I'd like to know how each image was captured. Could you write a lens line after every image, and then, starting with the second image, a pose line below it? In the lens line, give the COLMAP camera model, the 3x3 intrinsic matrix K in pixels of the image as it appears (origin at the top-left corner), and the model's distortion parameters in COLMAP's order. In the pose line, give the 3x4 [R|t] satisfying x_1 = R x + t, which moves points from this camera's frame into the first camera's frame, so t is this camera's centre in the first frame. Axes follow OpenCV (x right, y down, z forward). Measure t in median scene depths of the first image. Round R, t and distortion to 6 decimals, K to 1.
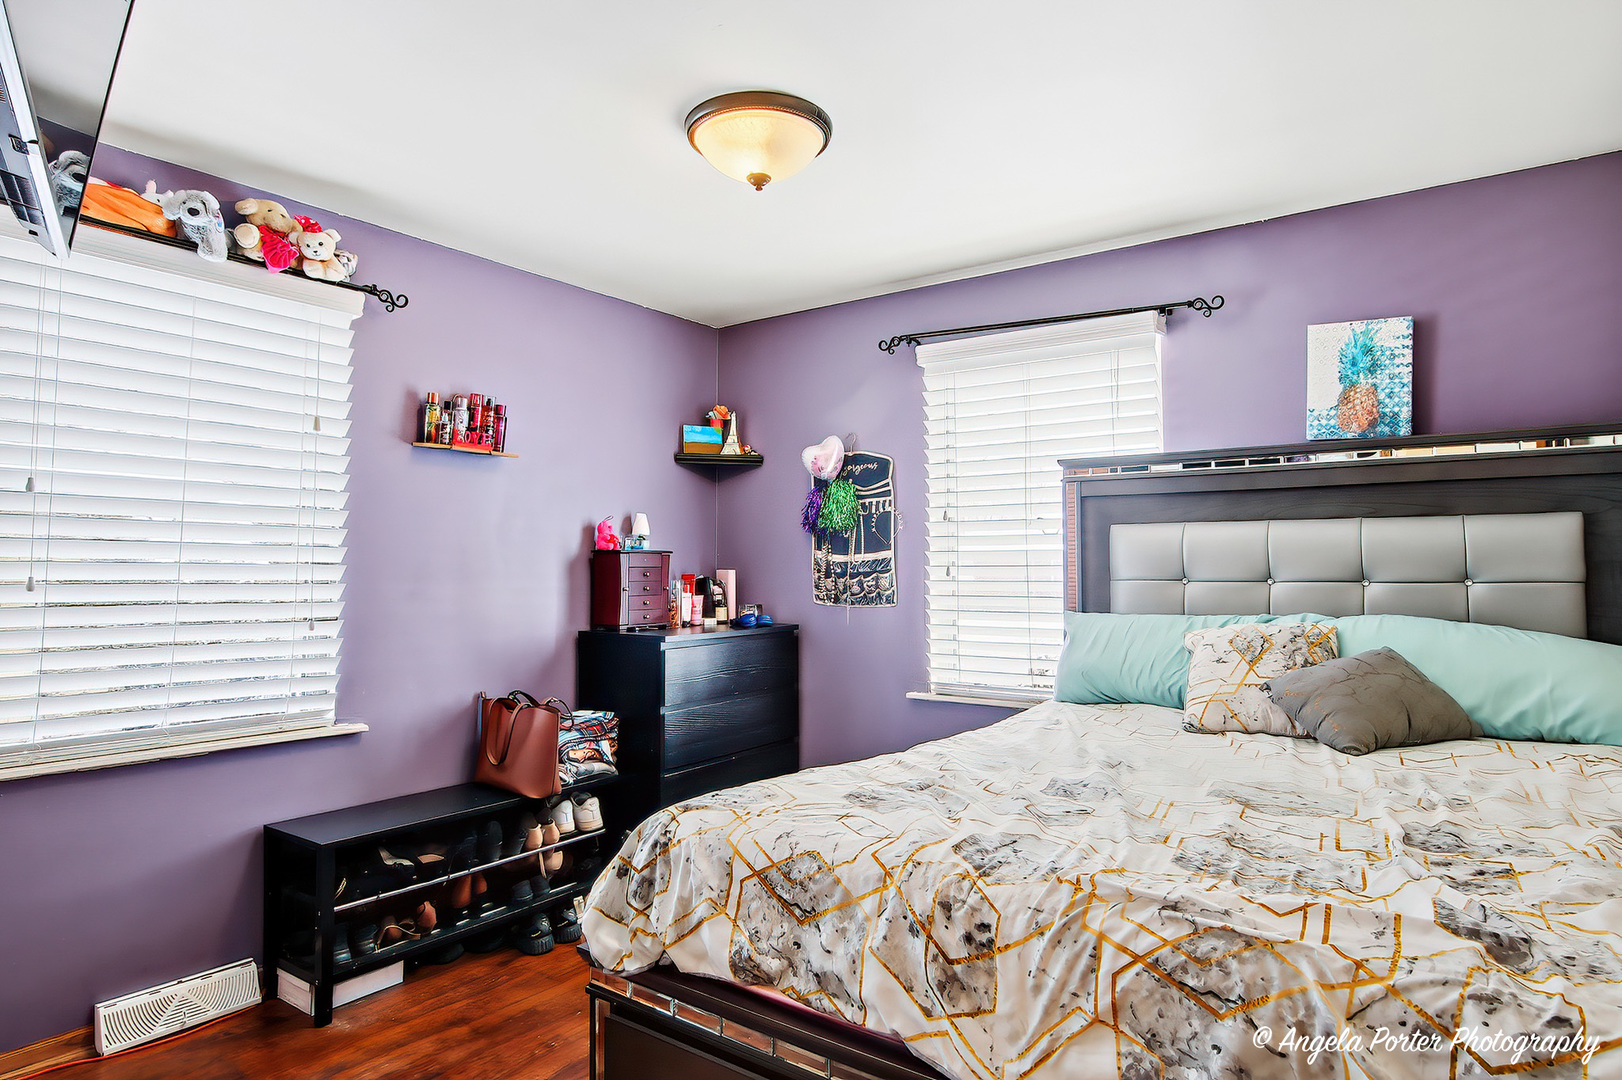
lens RADIAL K [[943.2, 0, 811.0], [0, 943.2, 540.0], [0, 0, 1]] dist [-0.000127, 0.000235]
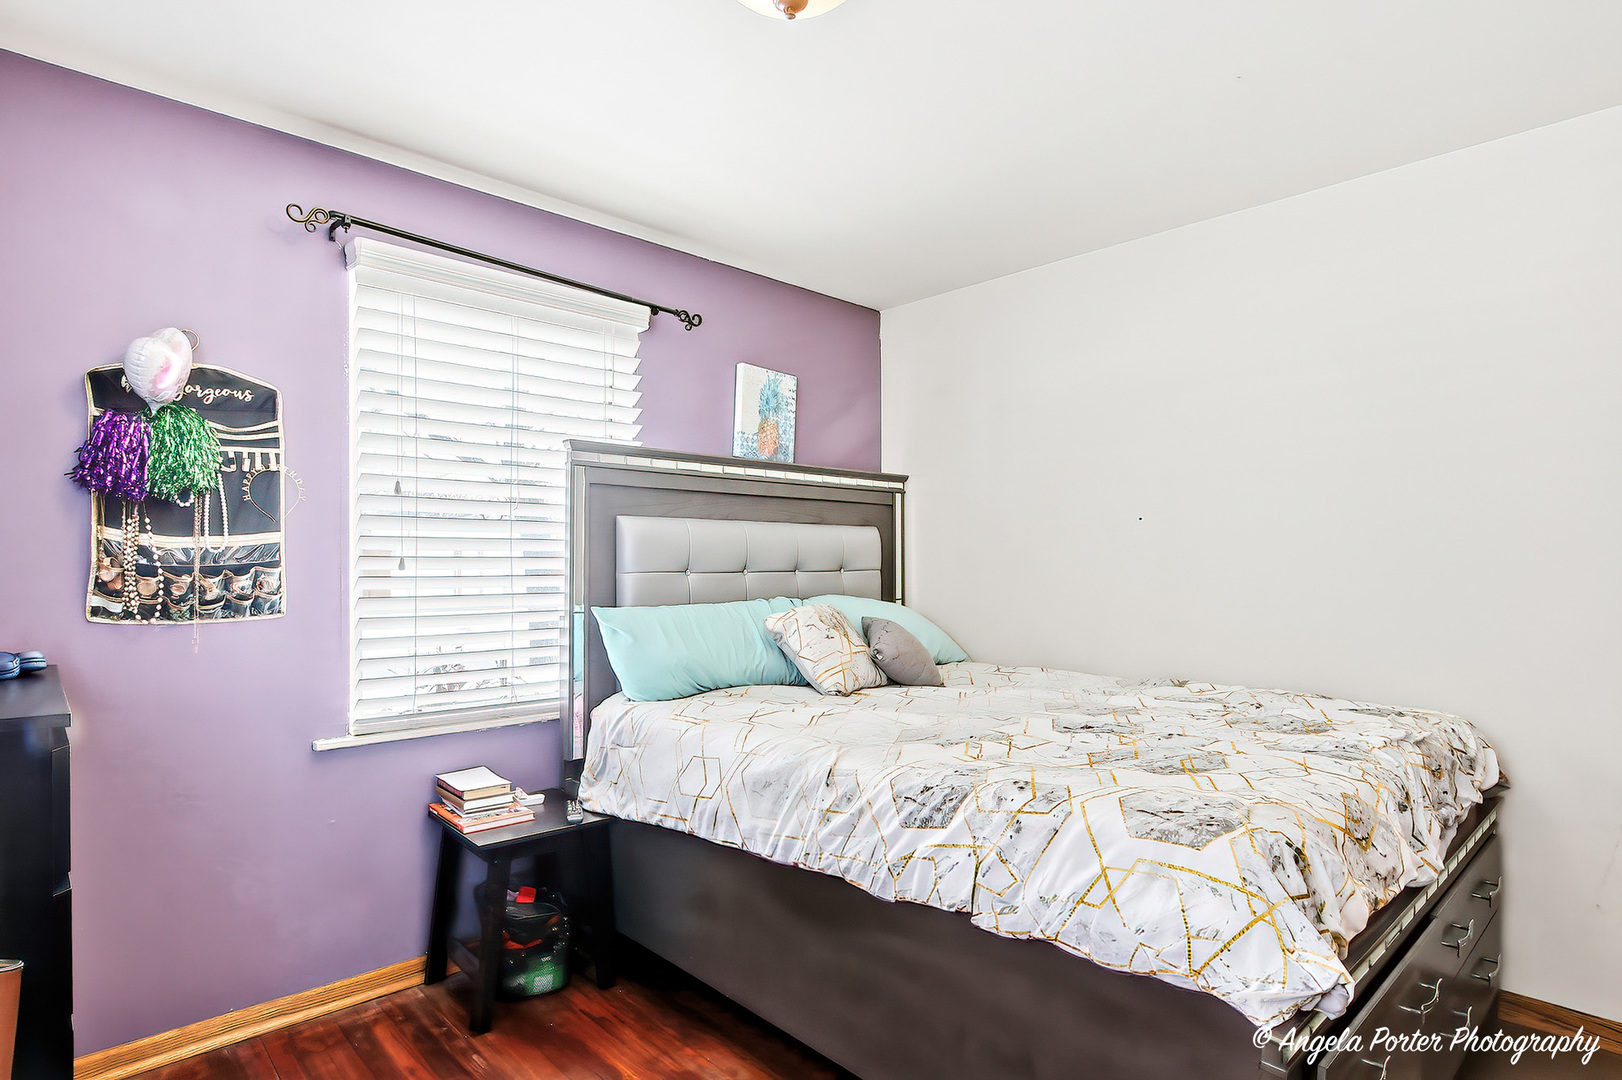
lens RADIAL K [[860.9, 0, 838.0], [0, 860.9, 558.0], [0, 0, 1]] dist [-0.024940, -0.000558]
pose [[0.179010, 0.008028, 0.983815, -0.433366], [-0.029459, 0.999562, -0.002796, 0.019887], [-0.983406, -0.028481, 0.179168, 0.532614]]
